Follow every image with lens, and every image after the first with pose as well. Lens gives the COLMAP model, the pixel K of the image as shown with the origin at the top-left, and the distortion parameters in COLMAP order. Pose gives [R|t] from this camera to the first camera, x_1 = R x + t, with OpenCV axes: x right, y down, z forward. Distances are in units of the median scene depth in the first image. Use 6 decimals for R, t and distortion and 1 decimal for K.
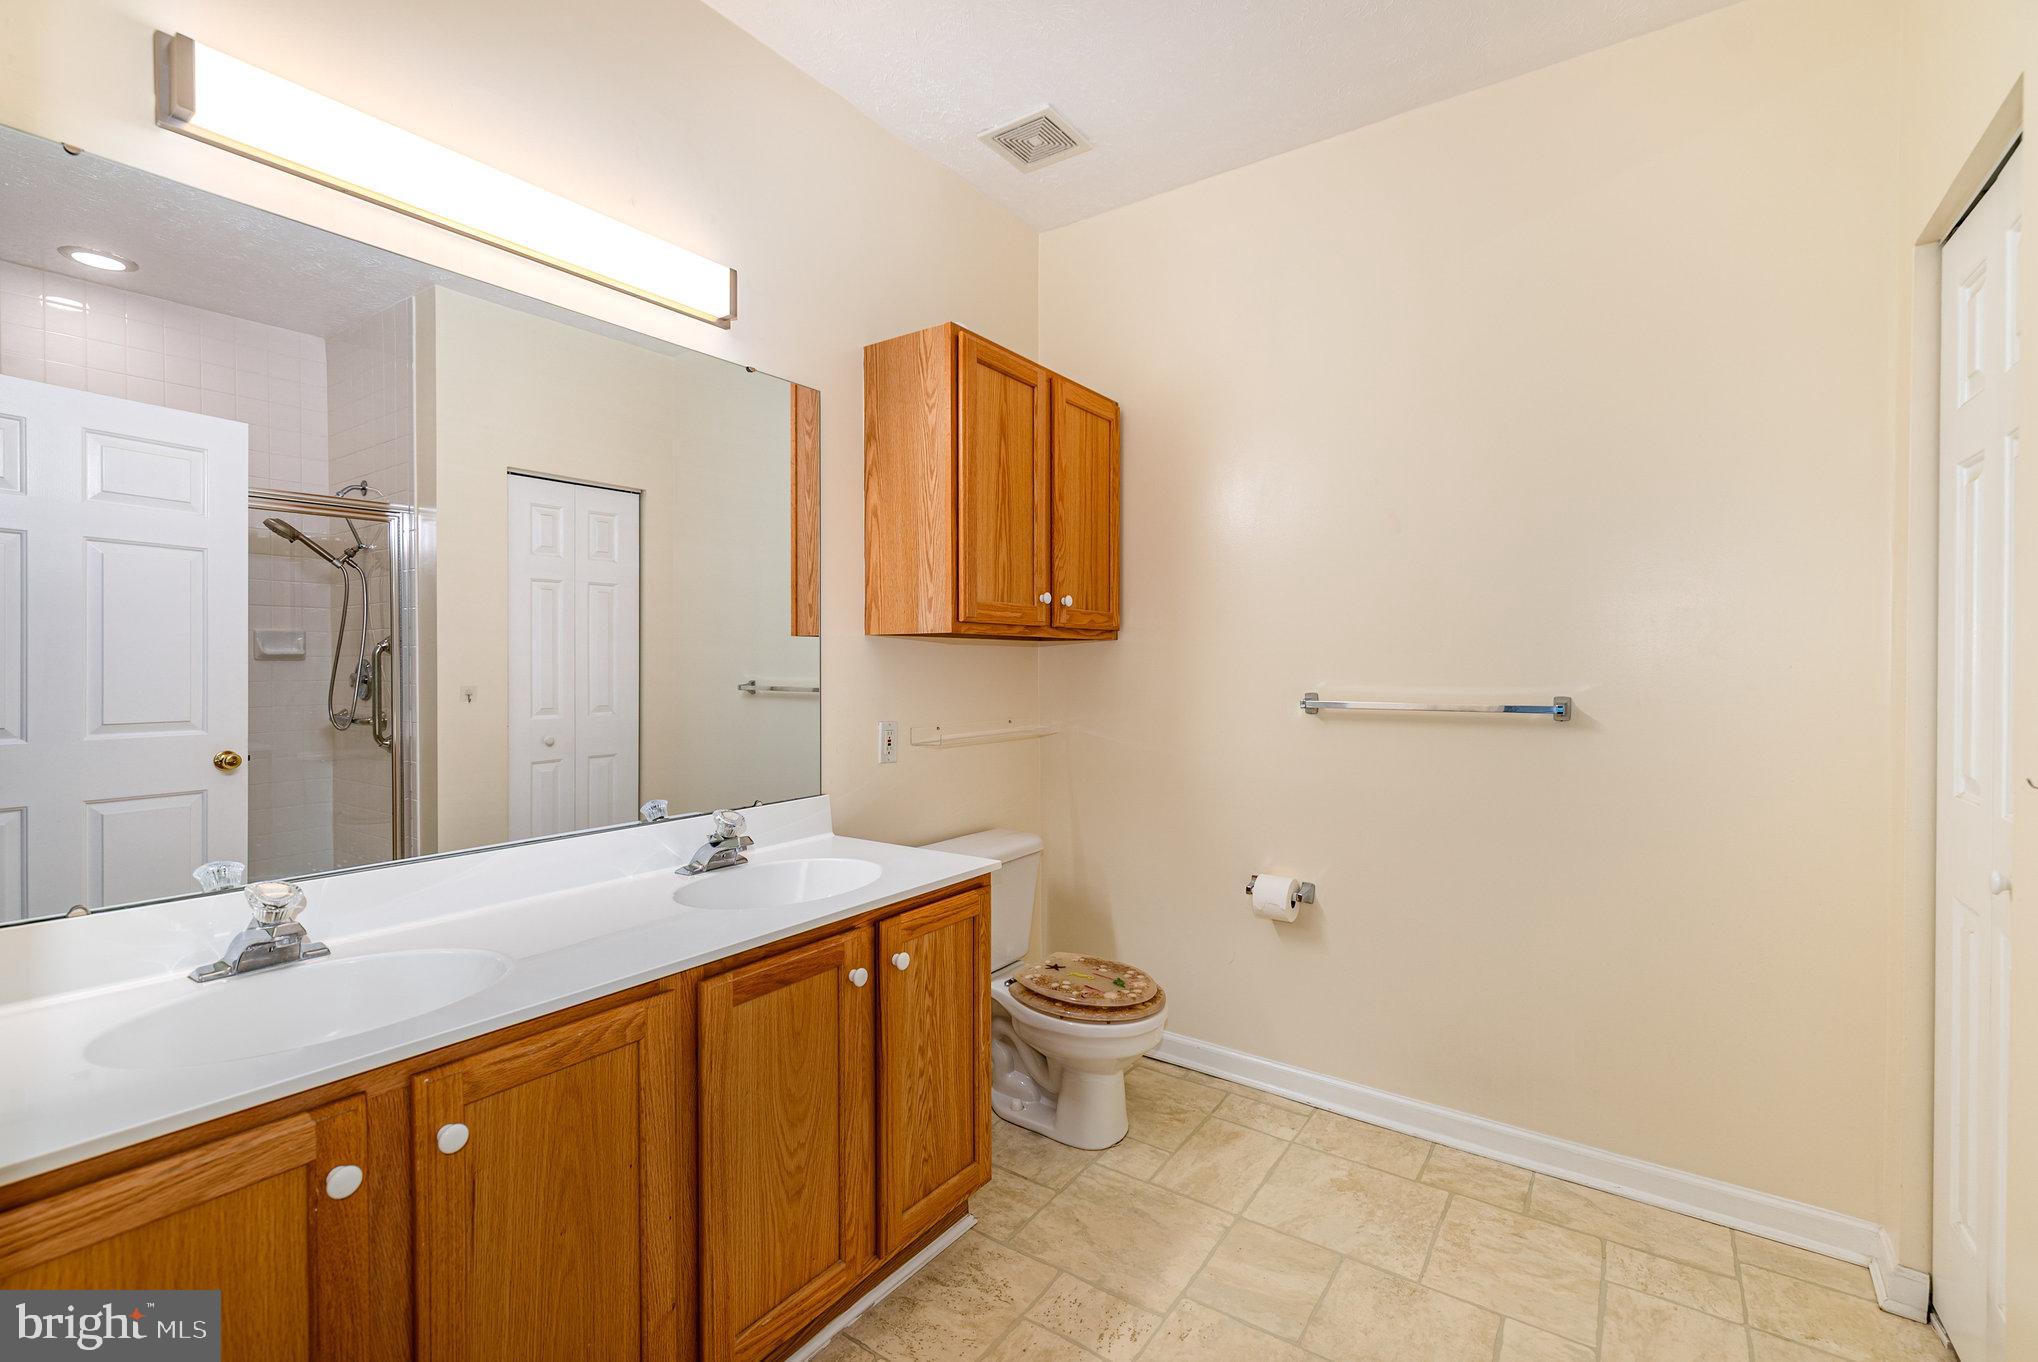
lens RADIAL K [[885.0, 0, 1017.6], [0, 885.0, 676.0], [0, 0, 1]] dist [0.000046, -0.000008]
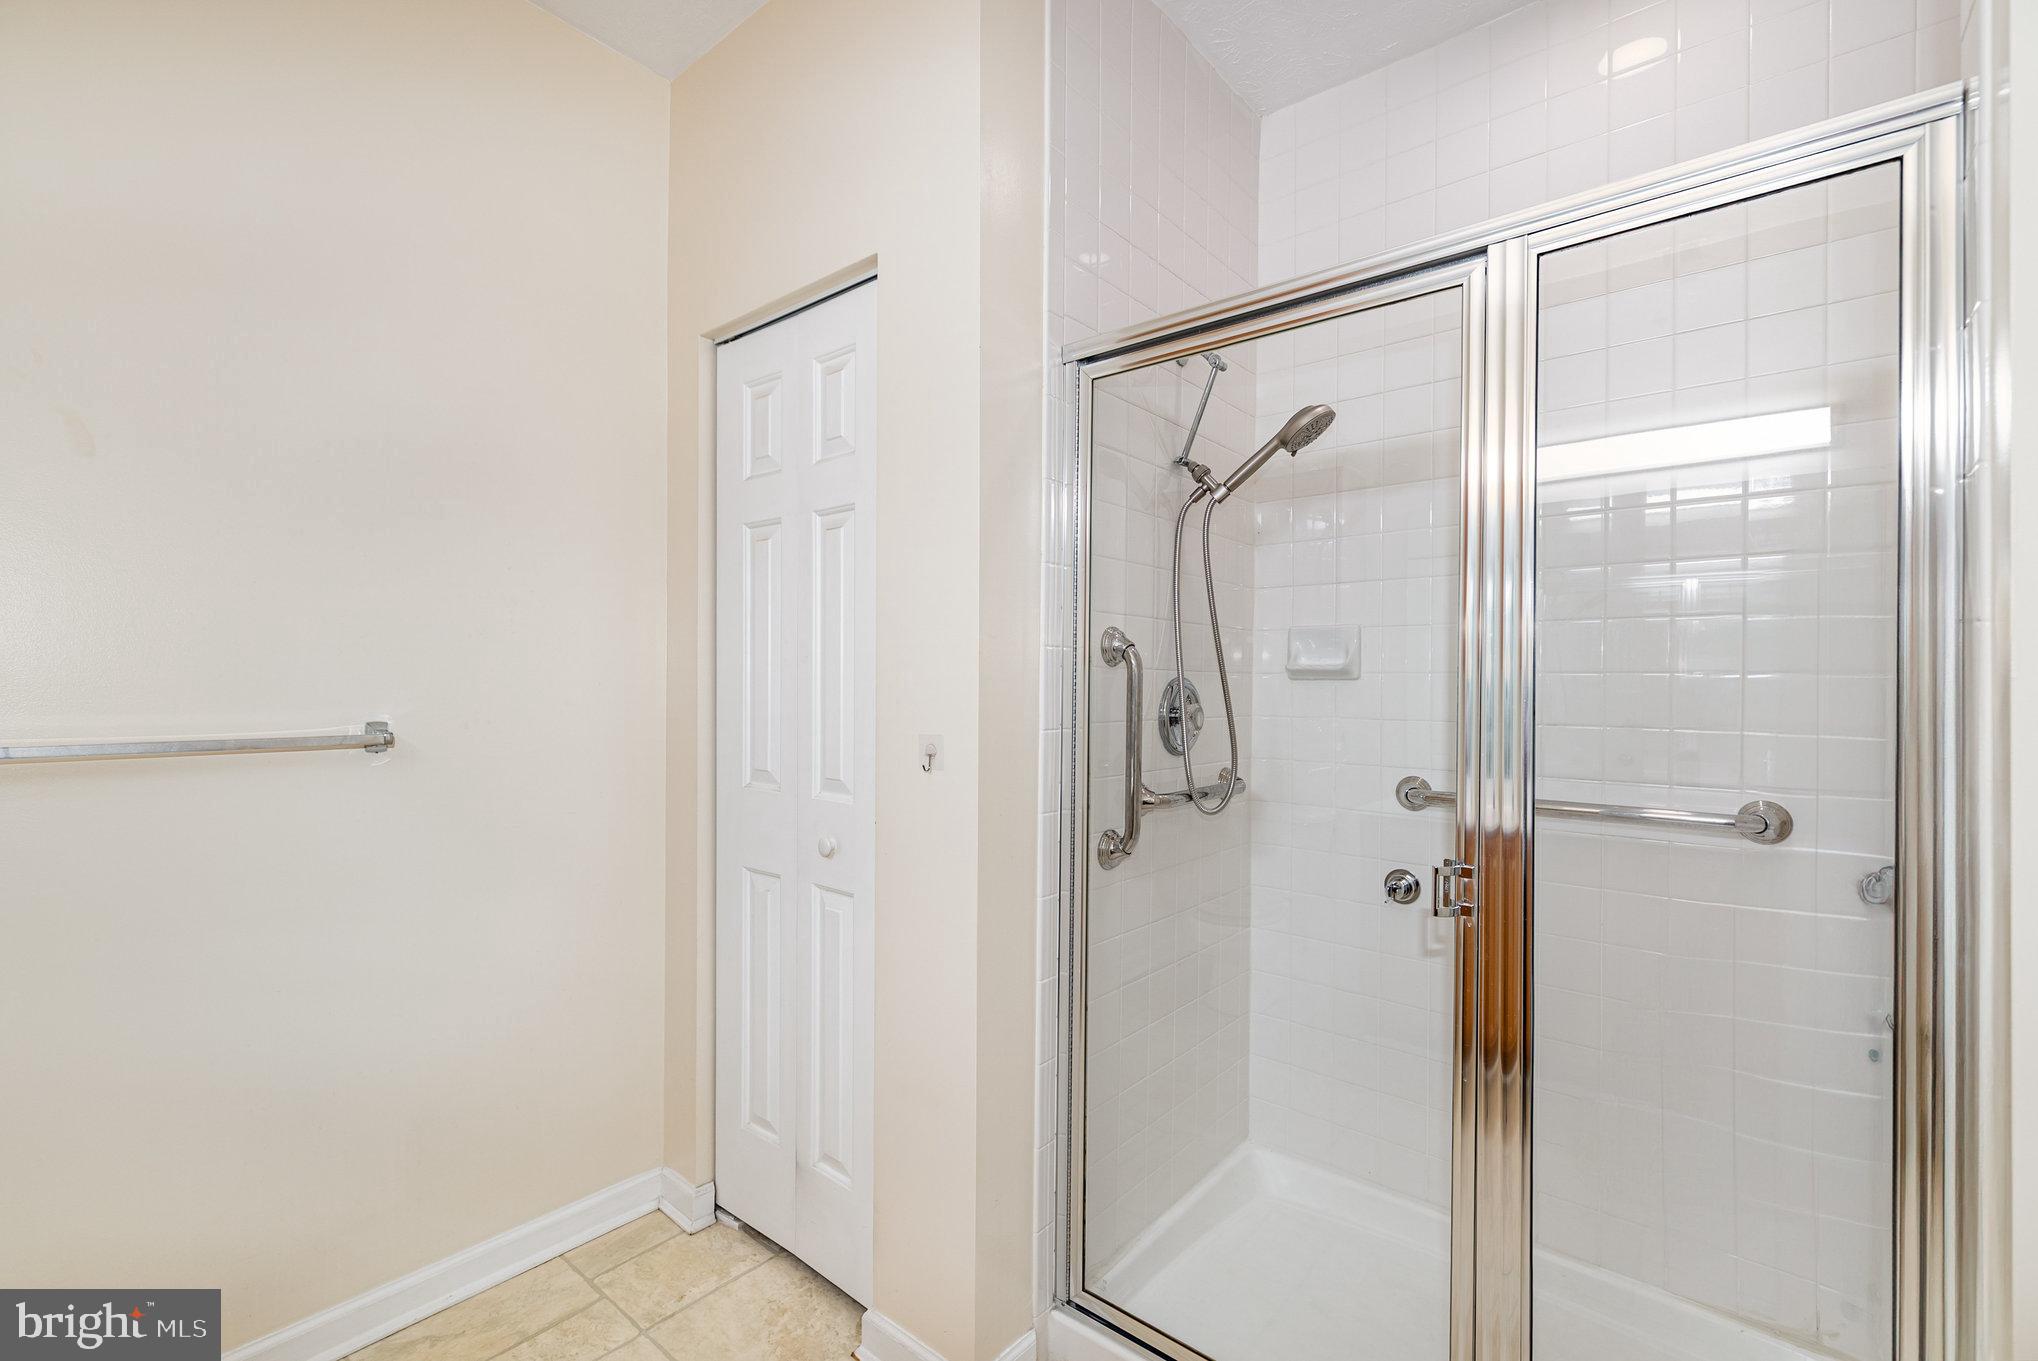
lens RADIAL K [[879.2, 0, 1018.0], [0, 879.2, 677.0], [0, 0, 1]] dist [0.001590, -0.000077]
pose [[0.080615, 0.010700, 0.996688, -0.147388], [0.008372, 0.999900, -0.011412, -0.002701], [-0.996710, 0.009264, 0.080518, 0.451387]]
